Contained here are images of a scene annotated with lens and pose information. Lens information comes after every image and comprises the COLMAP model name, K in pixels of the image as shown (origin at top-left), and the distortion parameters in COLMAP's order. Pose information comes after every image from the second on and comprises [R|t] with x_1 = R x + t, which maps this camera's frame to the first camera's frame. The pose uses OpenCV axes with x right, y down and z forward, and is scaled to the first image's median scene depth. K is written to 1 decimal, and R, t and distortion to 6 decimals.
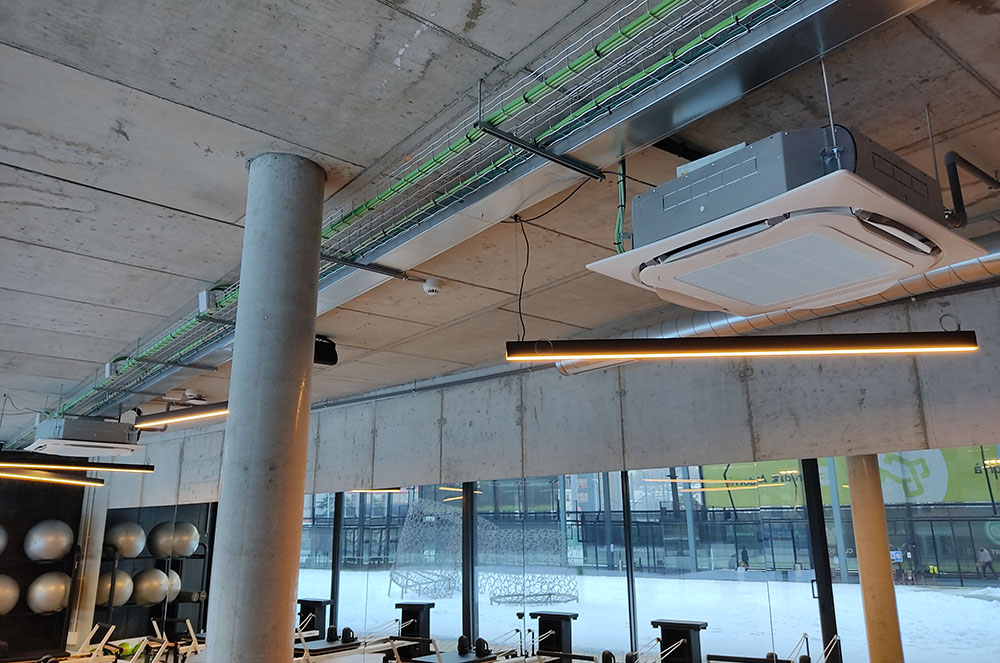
lens RADIAL K [[742.0, 0, 500.0], [0, 742.0, 331.5], [0, 0, 1]] dist [0.107145, -0.165123]
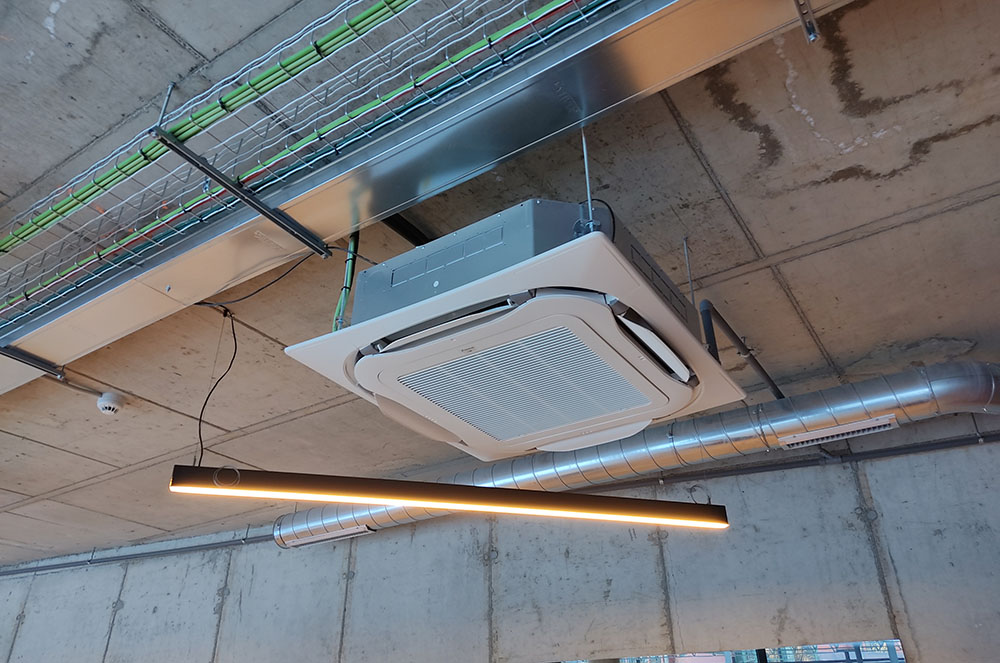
lens RADIAL K [[742.0, 0, 500.0], [0, 742.0, 331.5], [0, 0, 1]] dist [0.107145, -0.165123]
pose [[0.949841, 0.159152, 0.269209, 0.069753], [-0.082705, 0.958008, -0.274555, 0.049510], [-0.301600, 0.238518, 0.923118, 0.143524]]
